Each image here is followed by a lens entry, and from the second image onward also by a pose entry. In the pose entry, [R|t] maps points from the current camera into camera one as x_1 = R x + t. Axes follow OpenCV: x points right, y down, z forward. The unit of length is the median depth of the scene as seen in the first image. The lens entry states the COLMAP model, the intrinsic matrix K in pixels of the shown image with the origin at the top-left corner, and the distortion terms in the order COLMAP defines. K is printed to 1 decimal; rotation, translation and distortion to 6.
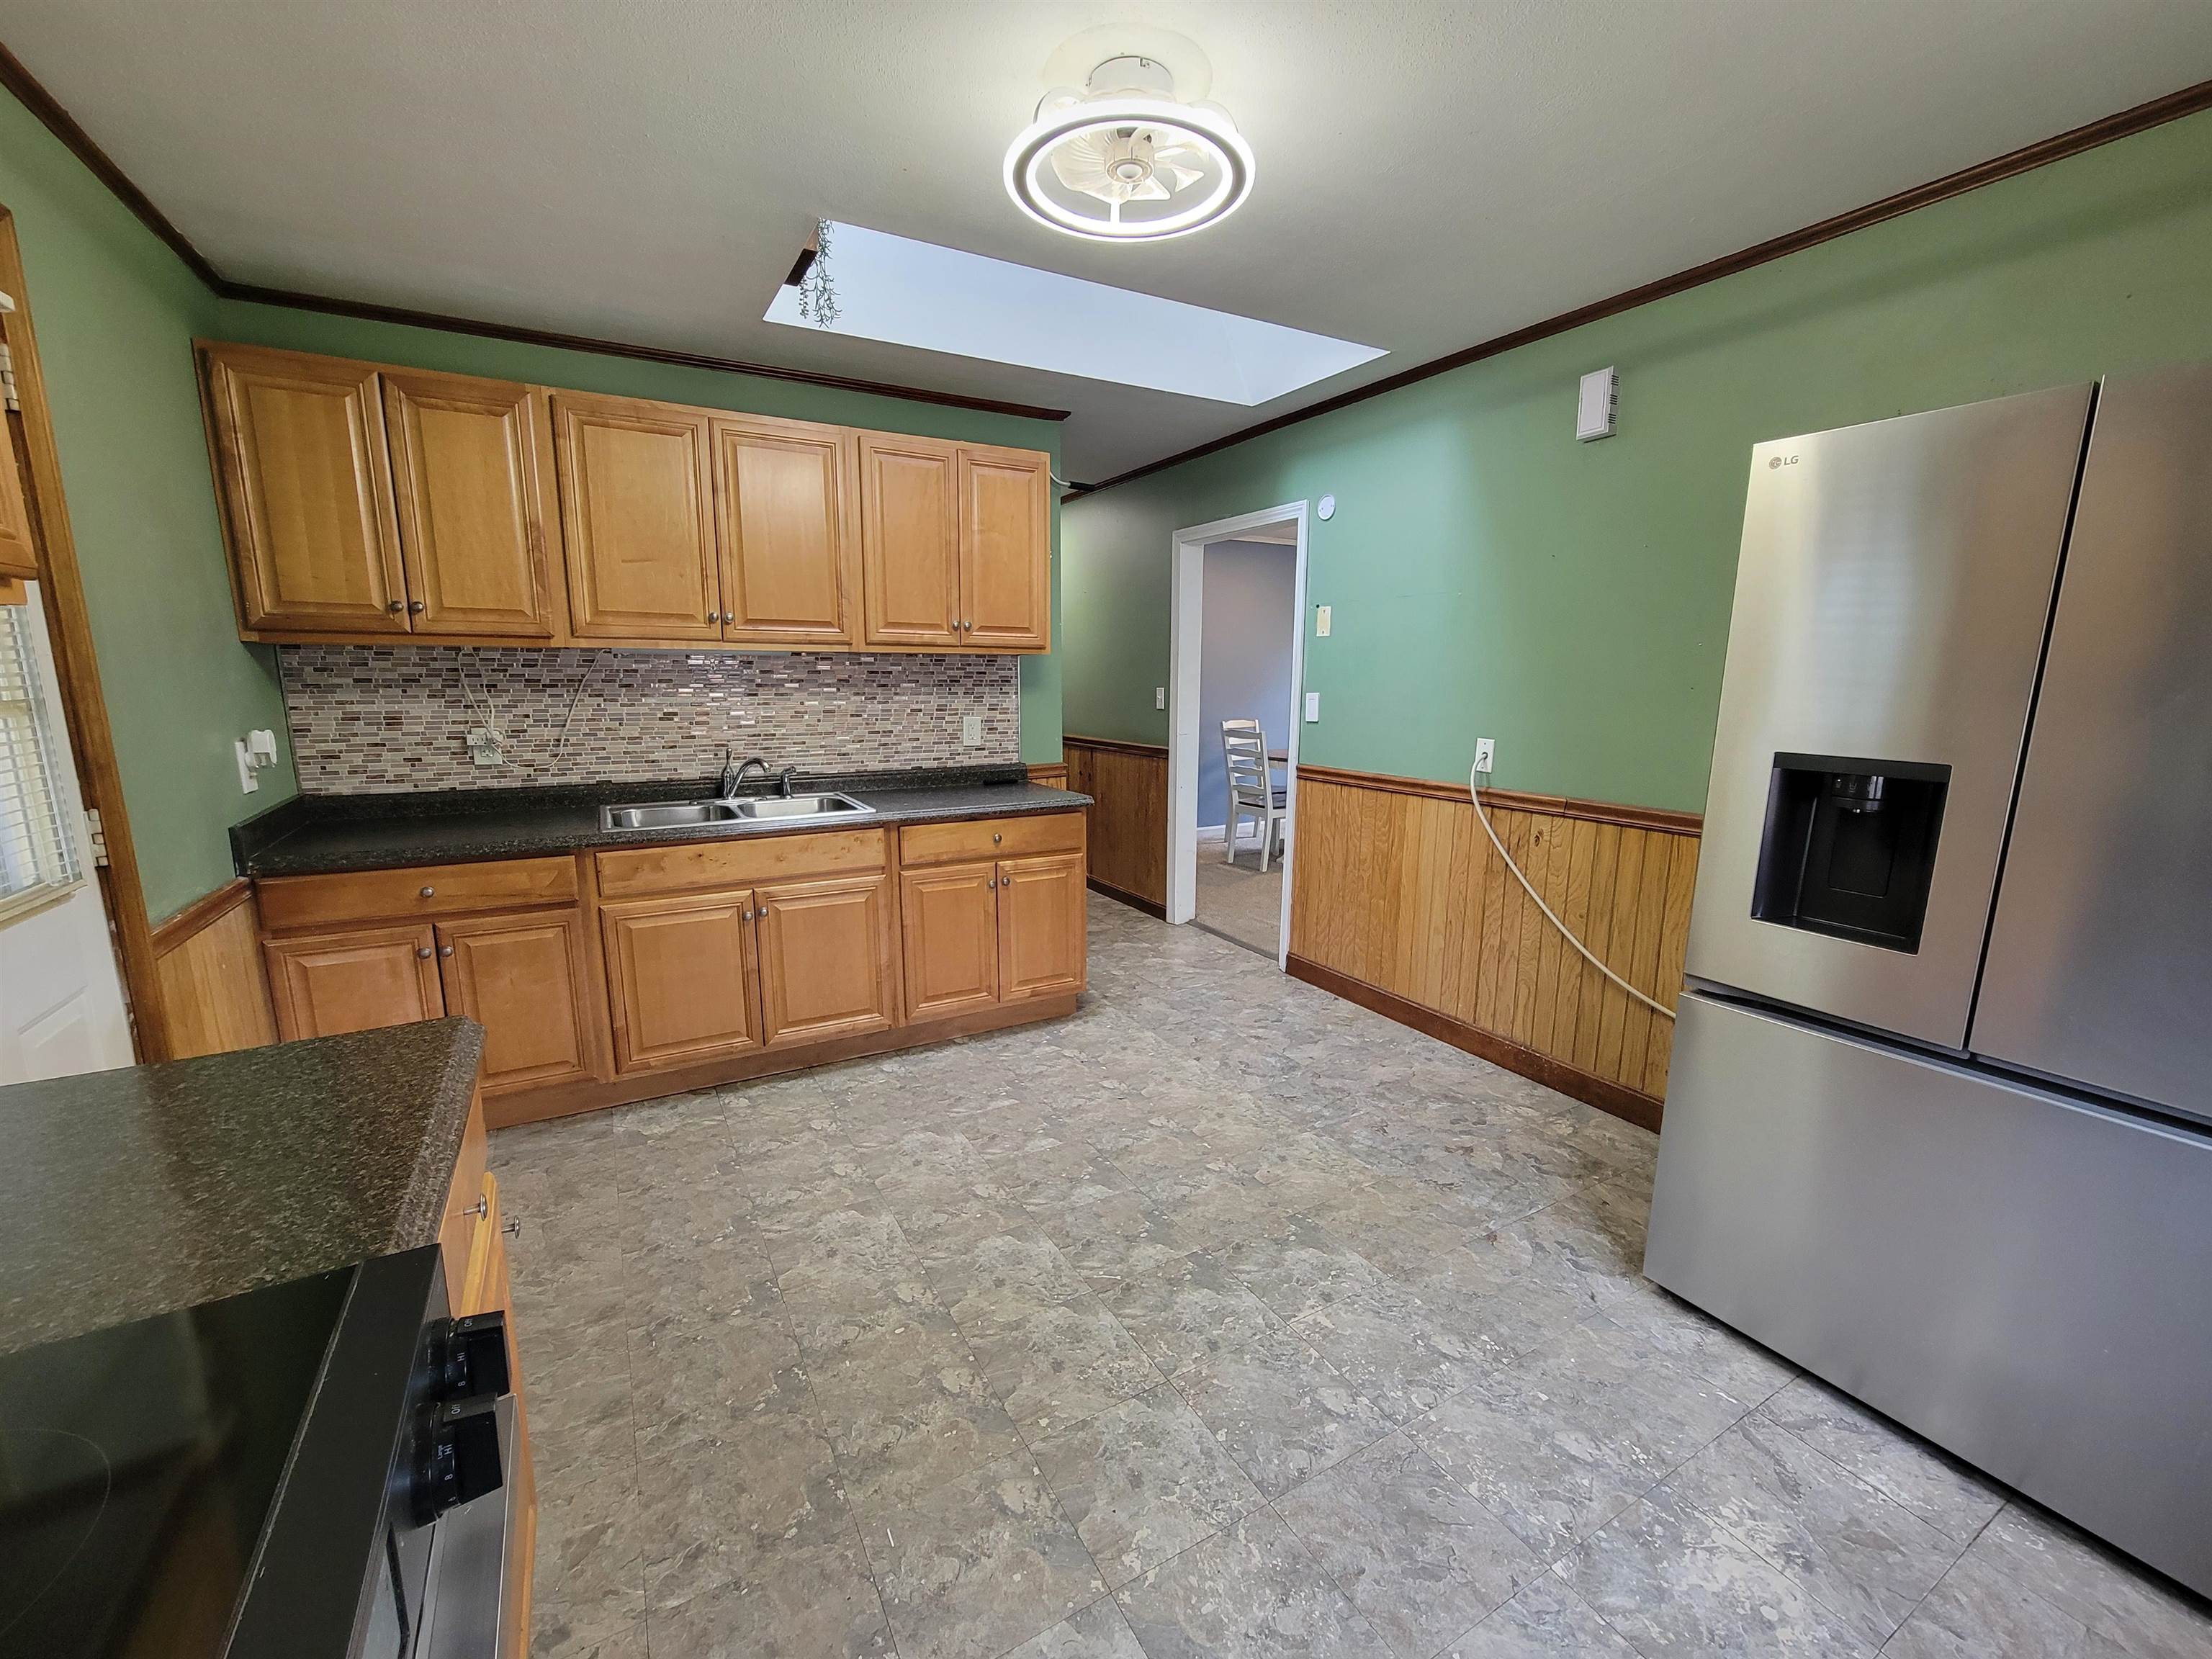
lens RADIAL K [[905.3, 0, 1110.0], [0, 905.3, 842.5], [0, 0, 1]] dist [-0.006947, 0.002981]
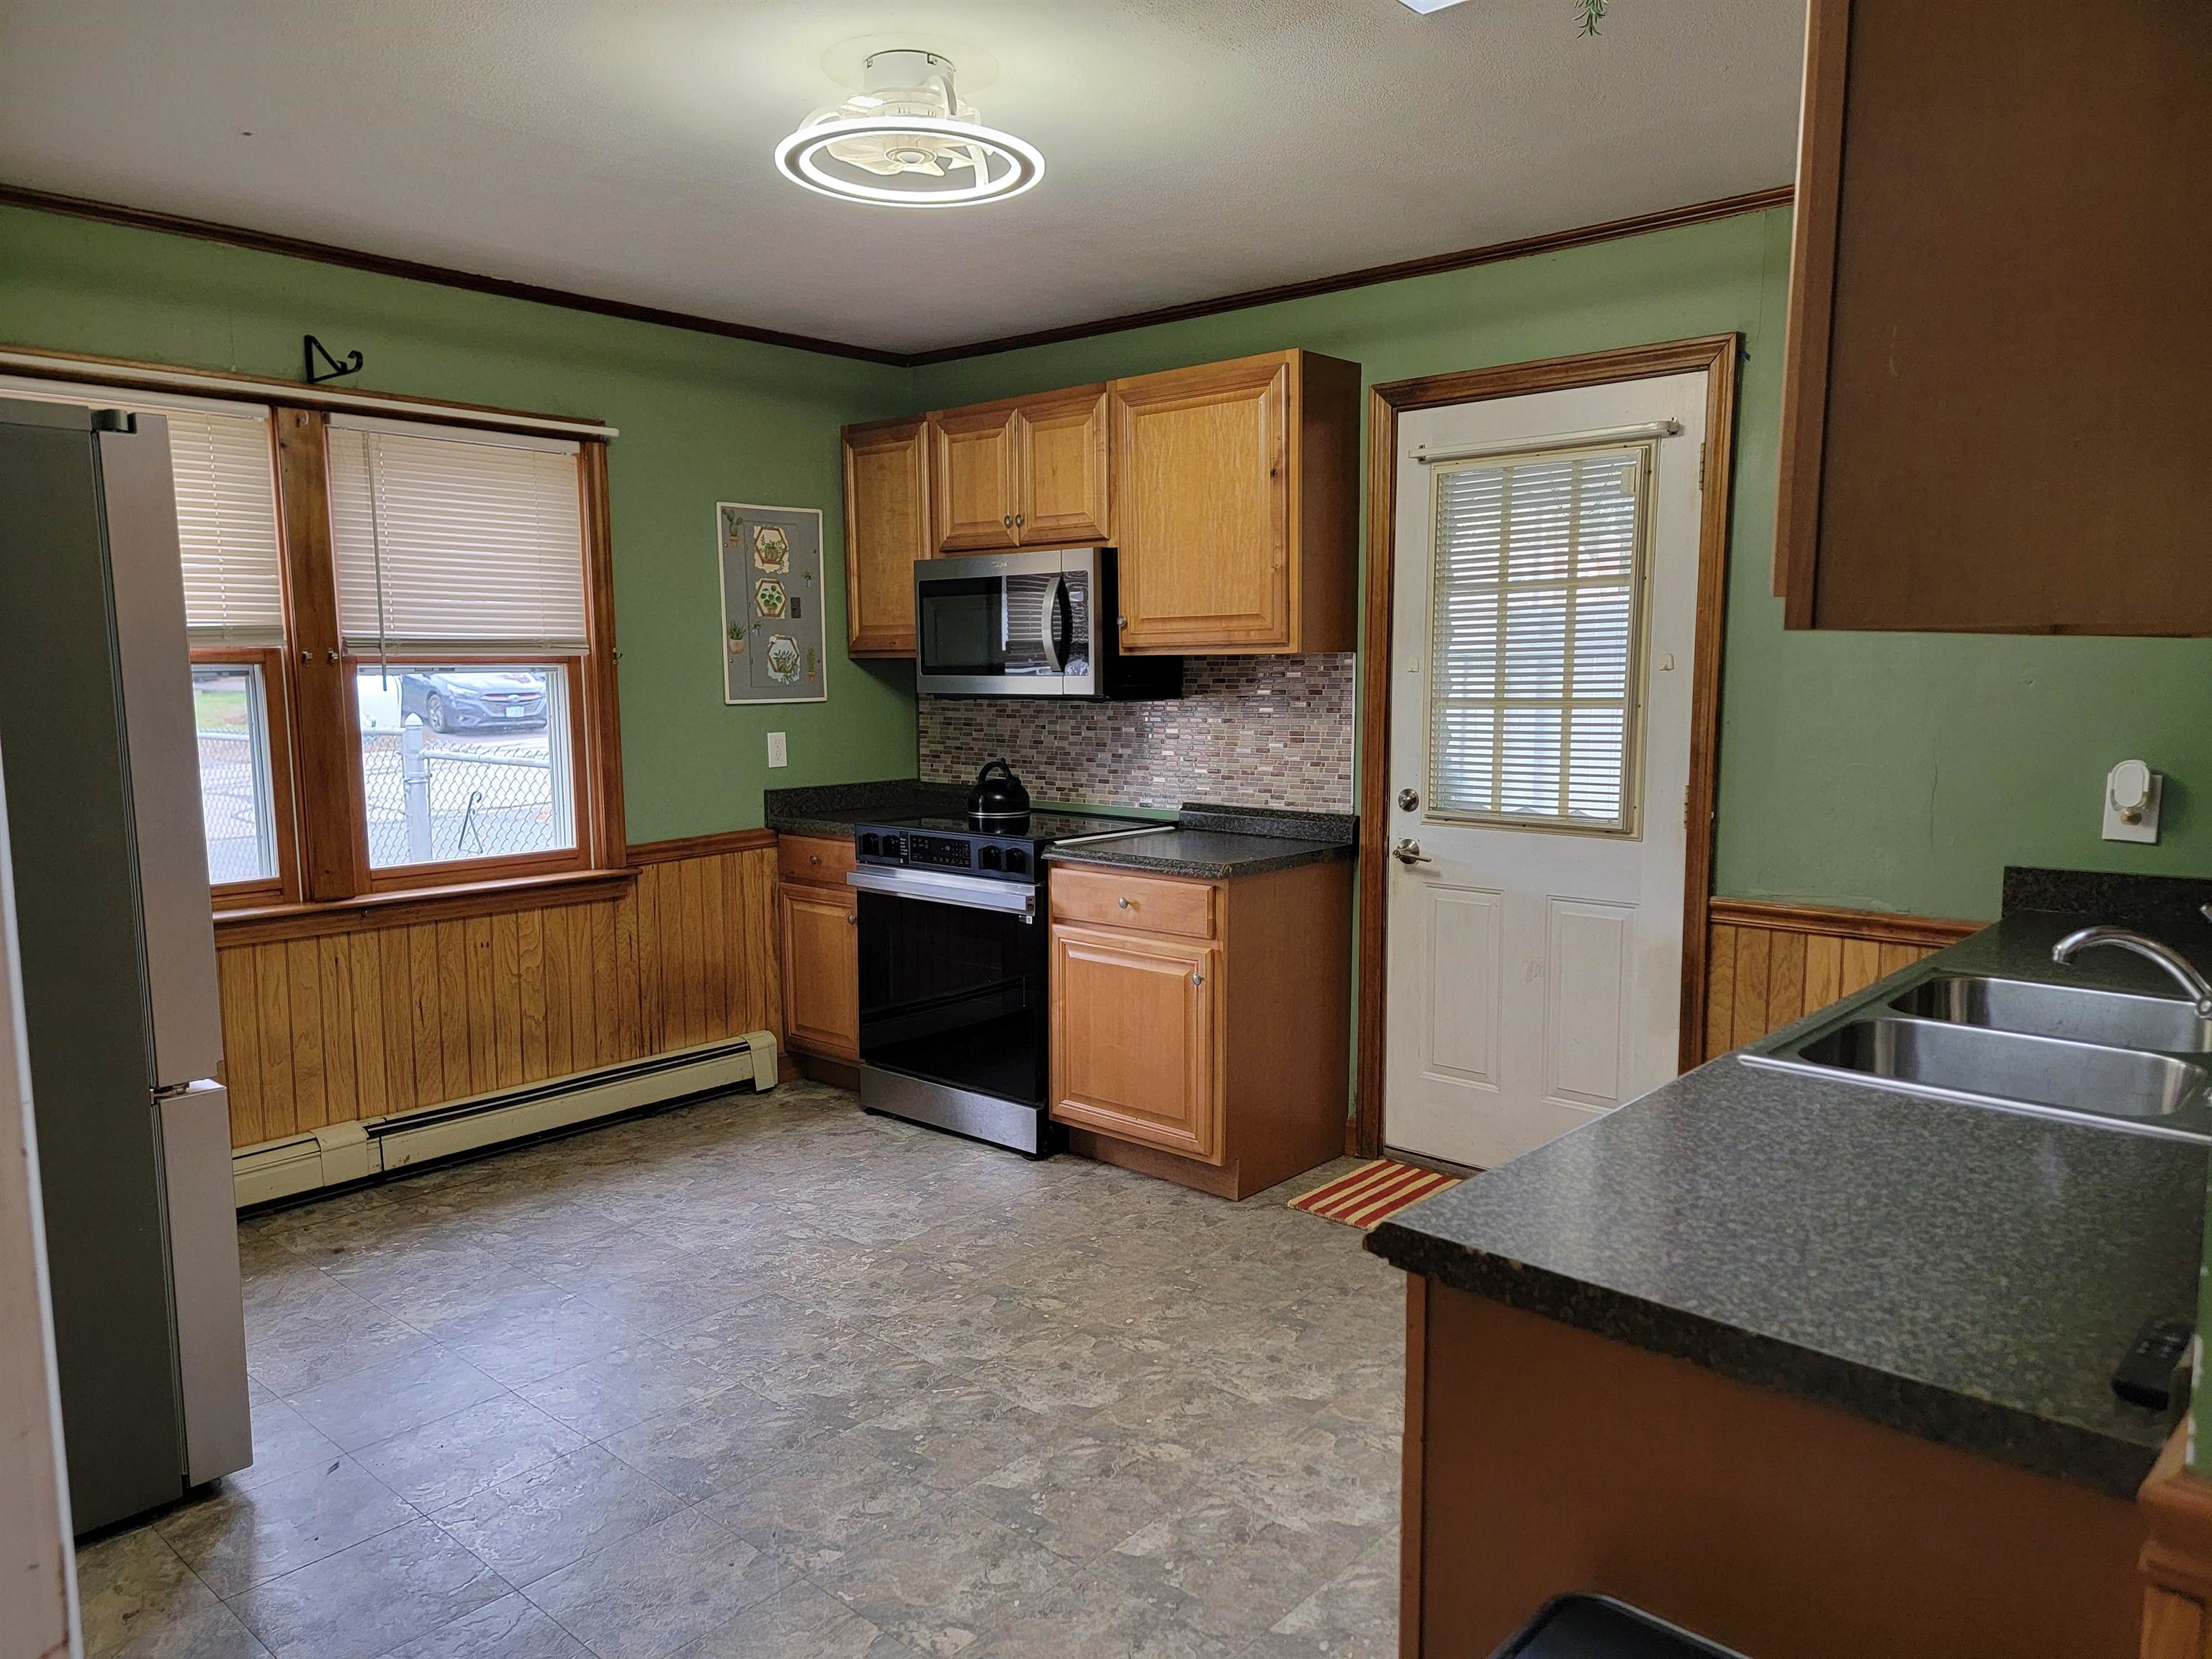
lens RADIAL K [[1514.1, 0, 1107.2], [0, 1514.1, 852.4], [0, 0, 1]] dist [0.069141, -0.036812]
pose [[-0.947267, 0.039843, -0.317959, 0.215488], [-0.059896, 0.952737, 0.297832, -0.323078], [0.314798, 0.301171, -0.900110, 1.615779]]
